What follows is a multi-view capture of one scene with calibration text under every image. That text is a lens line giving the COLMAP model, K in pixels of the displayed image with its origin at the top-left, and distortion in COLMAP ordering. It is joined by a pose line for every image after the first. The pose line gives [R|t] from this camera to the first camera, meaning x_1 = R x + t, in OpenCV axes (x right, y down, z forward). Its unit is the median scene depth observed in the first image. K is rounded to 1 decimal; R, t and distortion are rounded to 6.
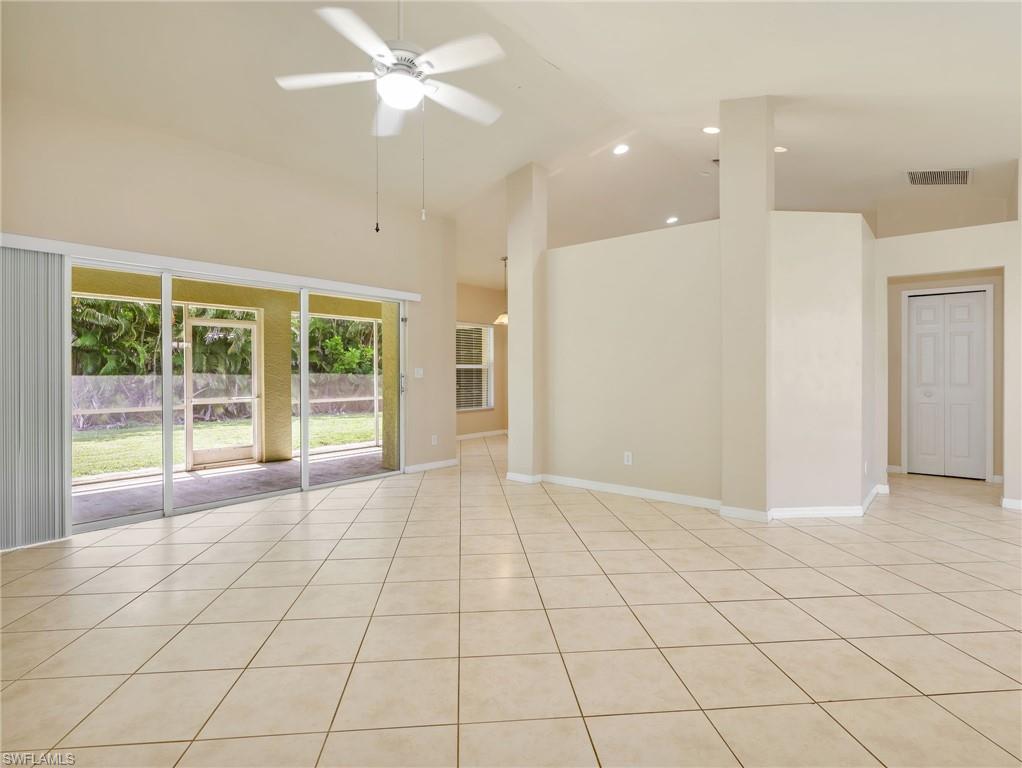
lens RADIAL K [[539.8, 0, 510.1], [0, 539.8, 380.8], [0, 0, 1]] dist [0.002688, 0.003209]
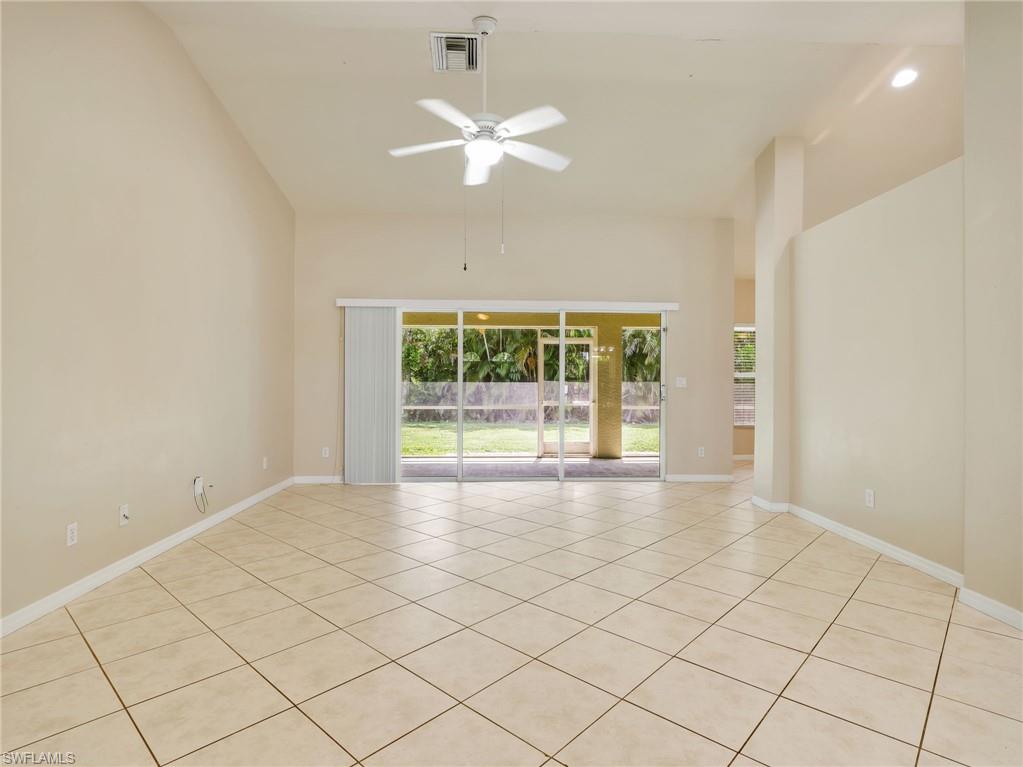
lens RADIAL K [[540.4, 0, 510.5], [0, 540.4, 384.4], [0, 0, 1]] dist [0.002688, 0.003209]
pose [[0.670476, 0.009151, -0.741875, 0.288592], [-0.016019, 0.999869, -0.002144, -0.002352], [0.741759, 0.013322, 0.670535, 0.085123]]
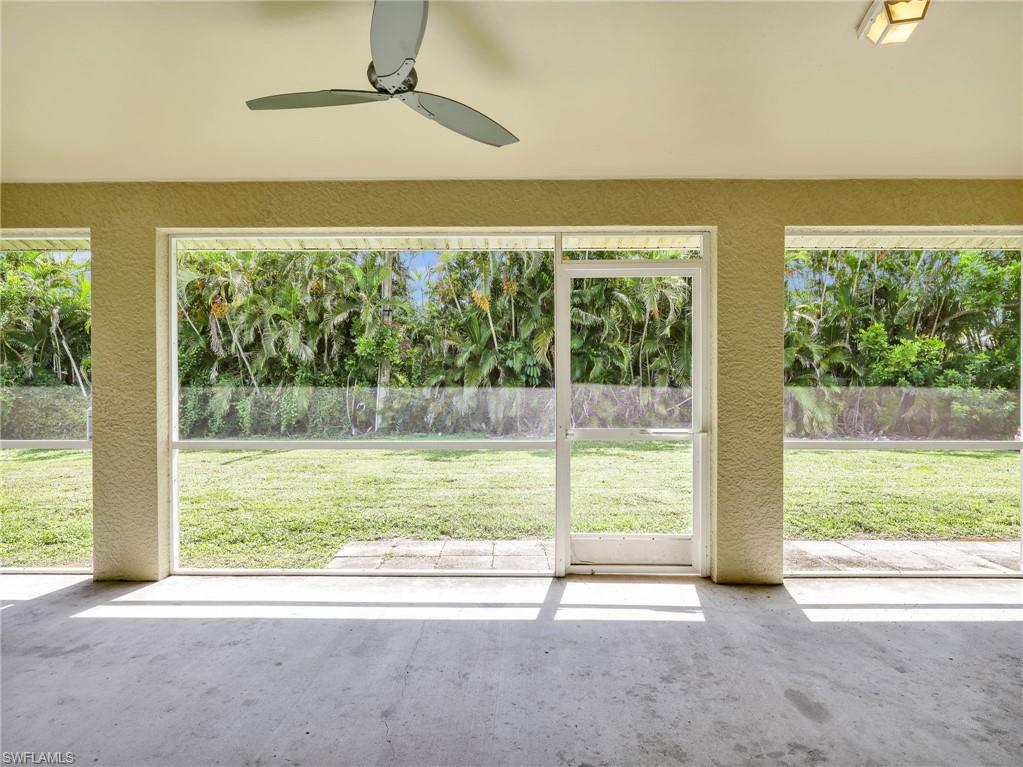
lens RADIAL K [[540.4, 0, 513.7], [0, 540.4, 380.4], [0, 0, 1]] dist [0.002688, 0.003209]
pose [[0.632068, 0.005893, -0.774890, -0.232487], [-0.014354, 0.999889, -0.004103, -0.006952], [0.774780, 0.013716, 0.632082, 0.623468]]
